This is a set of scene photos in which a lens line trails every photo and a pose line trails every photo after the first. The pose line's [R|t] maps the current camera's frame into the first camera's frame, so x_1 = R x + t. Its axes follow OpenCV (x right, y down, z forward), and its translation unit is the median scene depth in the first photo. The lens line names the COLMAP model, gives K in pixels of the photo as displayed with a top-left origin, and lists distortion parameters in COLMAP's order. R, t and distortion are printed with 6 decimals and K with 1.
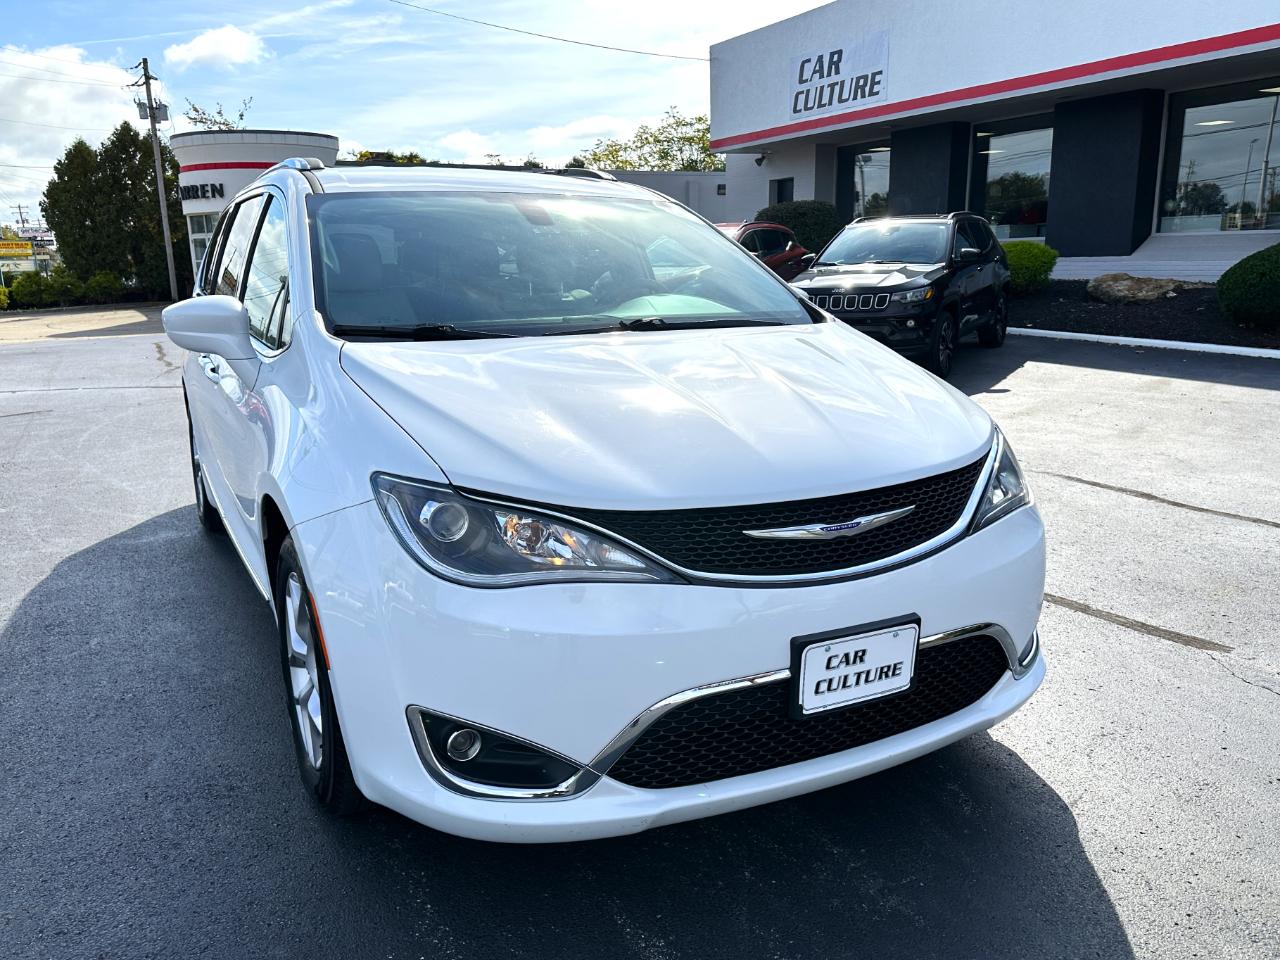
lens RADIAL K [[1016.8, 0, 658.4], [0, 1016.8, 478.2], [0, 0, 1]] dist [0.042780, -0.057451]
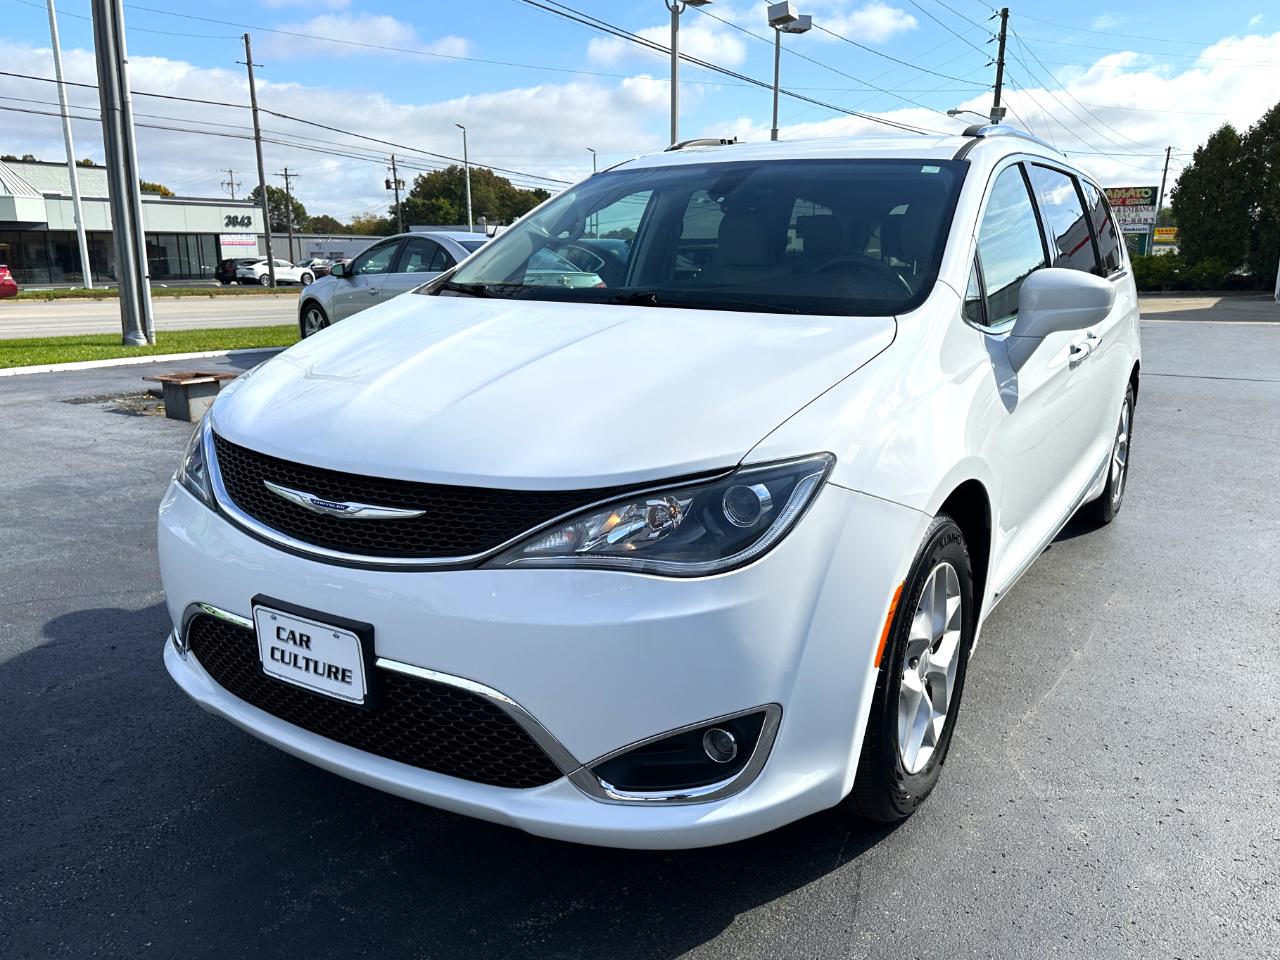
lens RADIAL K [[1018.2, 0, 644.0], [0, 1018.2, 477.5], [0, 0, 1]] dist [0.040464, -0.054424]
pose [[0.516069, 0.201254, -0.832568, 1.107332], [-0.191804, 0.974474, 0.116667, -0.142347], [0.834796, 0.099482, 0.541497, 0.726249]]
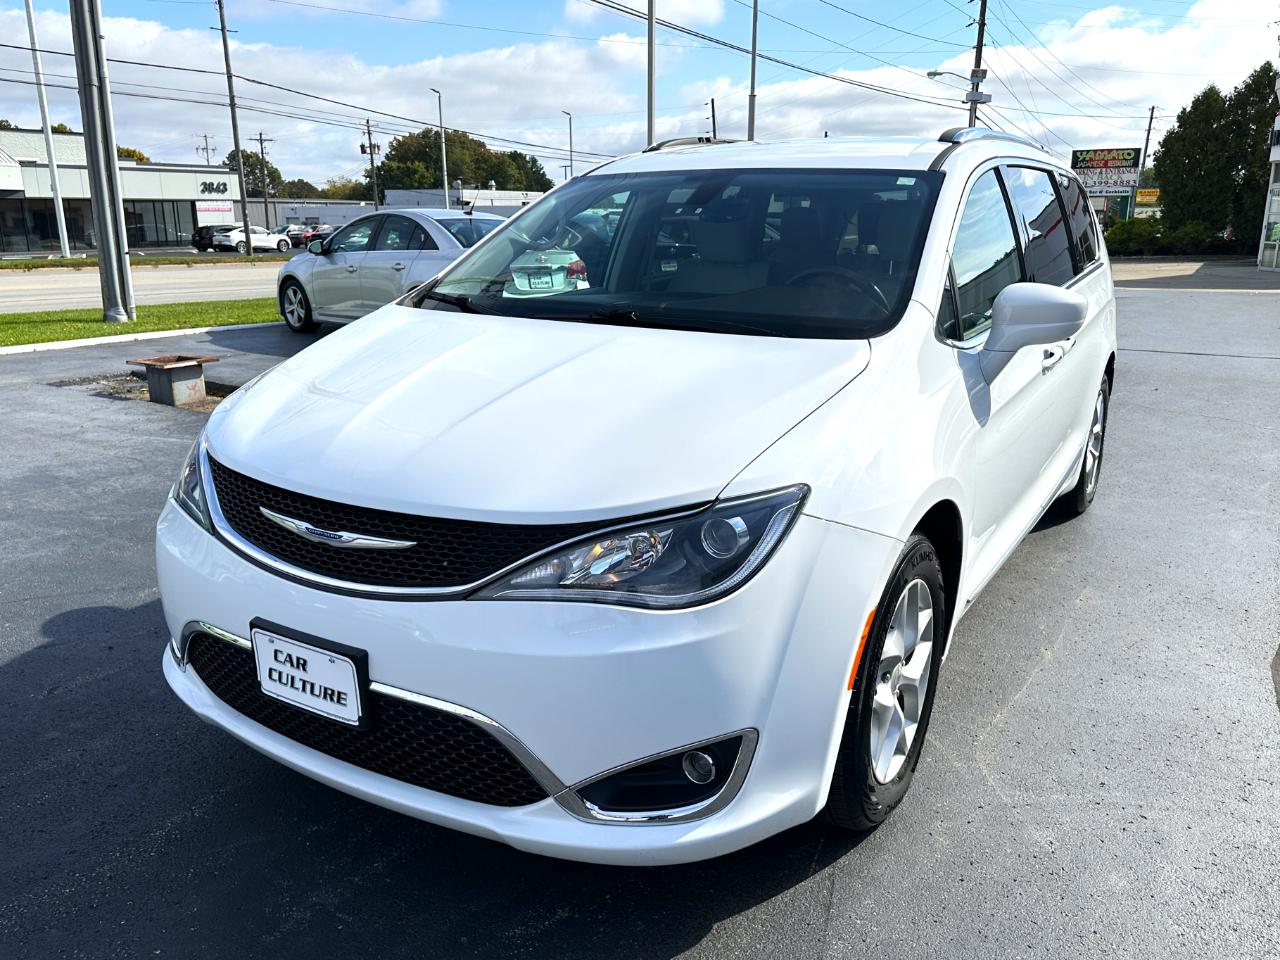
lens RADIAL K [[1021.2, 0, 610.1], [0, 1021.2, 465.5], [0, 0, 1]] dist [0.034560, -0.045257]
pose [[0.507837, 0.221618, -0.832459, 1.122633], [-0.188160, 0.971545, 0.143860, -0.209381], [0.840653, 0.083578, 0.535086, 0.696246]]
